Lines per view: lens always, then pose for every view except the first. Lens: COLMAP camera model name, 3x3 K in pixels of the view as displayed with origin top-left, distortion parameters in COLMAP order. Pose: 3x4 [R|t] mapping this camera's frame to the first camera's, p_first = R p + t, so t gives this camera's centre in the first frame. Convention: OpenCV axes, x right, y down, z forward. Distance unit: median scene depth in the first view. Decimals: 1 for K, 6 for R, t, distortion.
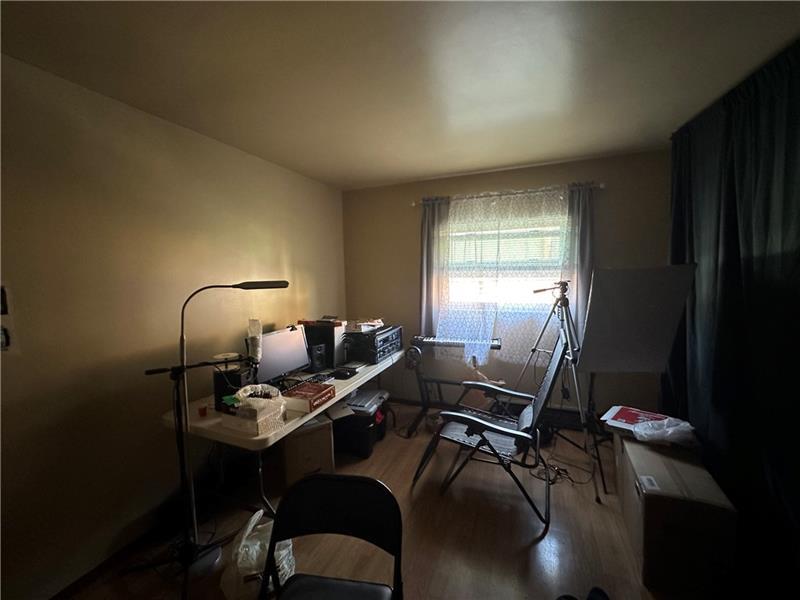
lens RADIAL K [[320.3, 0, 402.6], [0, 320.3, 300.5], [0, 0, 1]] dist [0.003949, 0.000334]
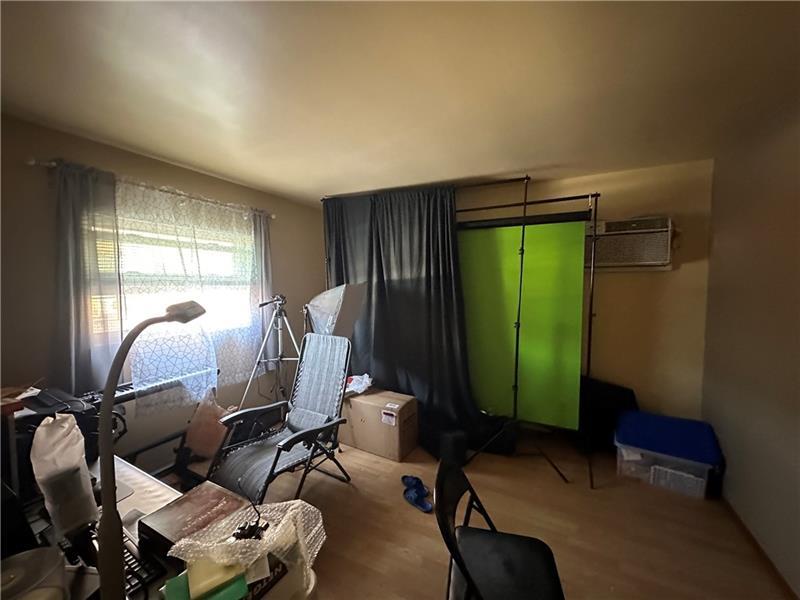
lens RADIAL K [[320.3, 0, 401.9], [0, 320.3, 298.0], [0, 0, 1]] dist [0.003949, 0.000334]
pose [[0.096215, -0.033199, 0.994807, -0.507978], [0.088821, 0.995743, 0.024640, -0.032795], [-0.991390, 0.085989, 0.098754, 0.385049]]
